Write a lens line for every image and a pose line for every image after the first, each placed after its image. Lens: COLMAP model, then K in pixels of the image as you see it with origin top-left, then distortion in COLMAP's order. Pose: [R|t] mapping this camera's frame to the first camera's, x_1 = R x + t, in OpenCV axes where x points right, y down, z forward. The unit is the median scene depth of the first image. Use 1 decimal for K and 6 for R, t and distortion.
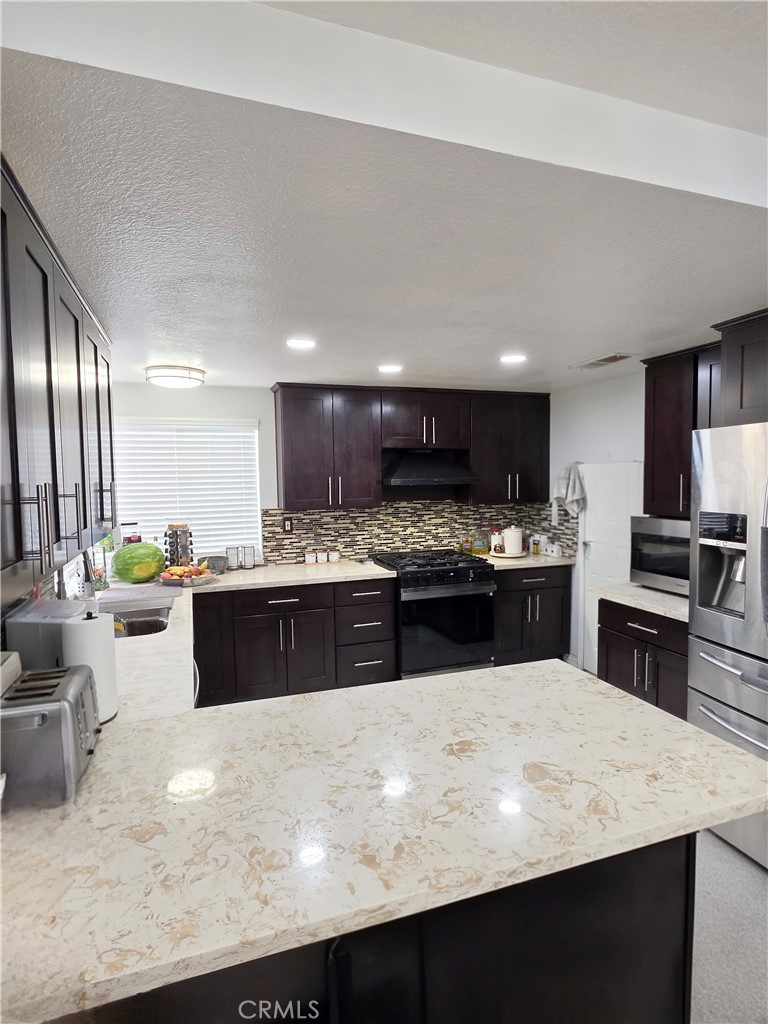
lens RADIAL K [[555.6, 0, 384.0], [0, 555.6, 512.0], [0, 0, 1]] dist [-0.001939, 0.000004]
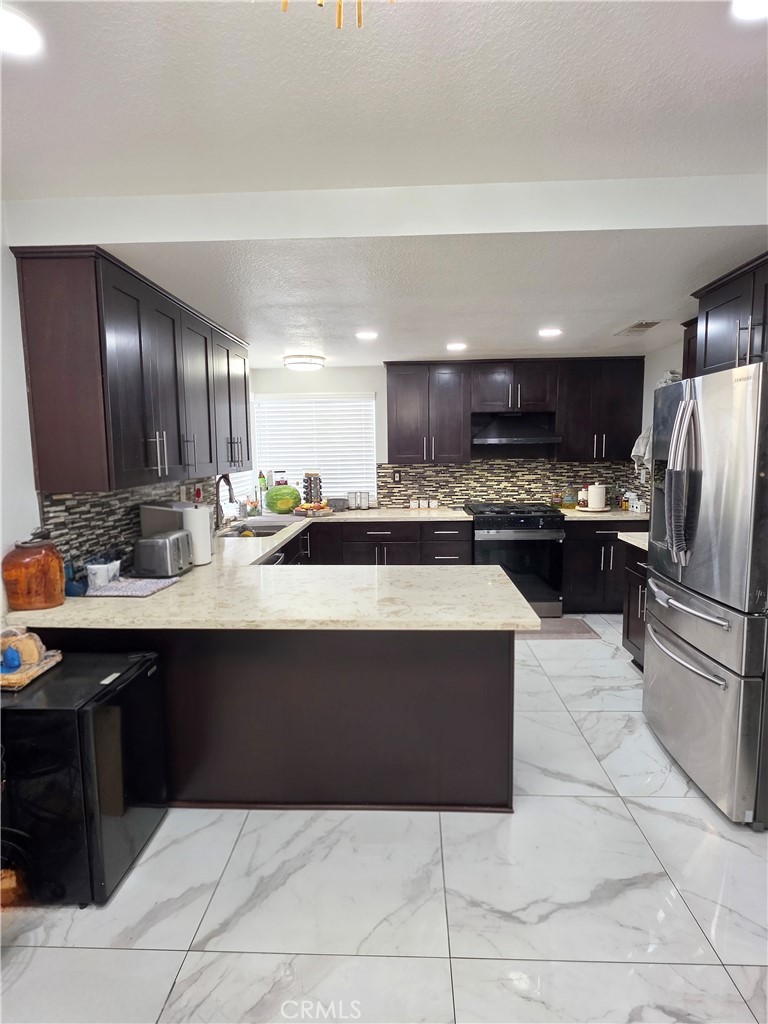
lens RADIAL K [[555.6, 0, 384.0], [0, 555.6, 512.0], [0, 0, 1]] dist [-0.001939, 0.000004]
pose [[0.928875, 0.043241, -0.367861, 0.256580], [-0.023312, 0.998018, 0.058450, 0.029838], [0.369659, -0.045717, 0.928042, -0.165679]]
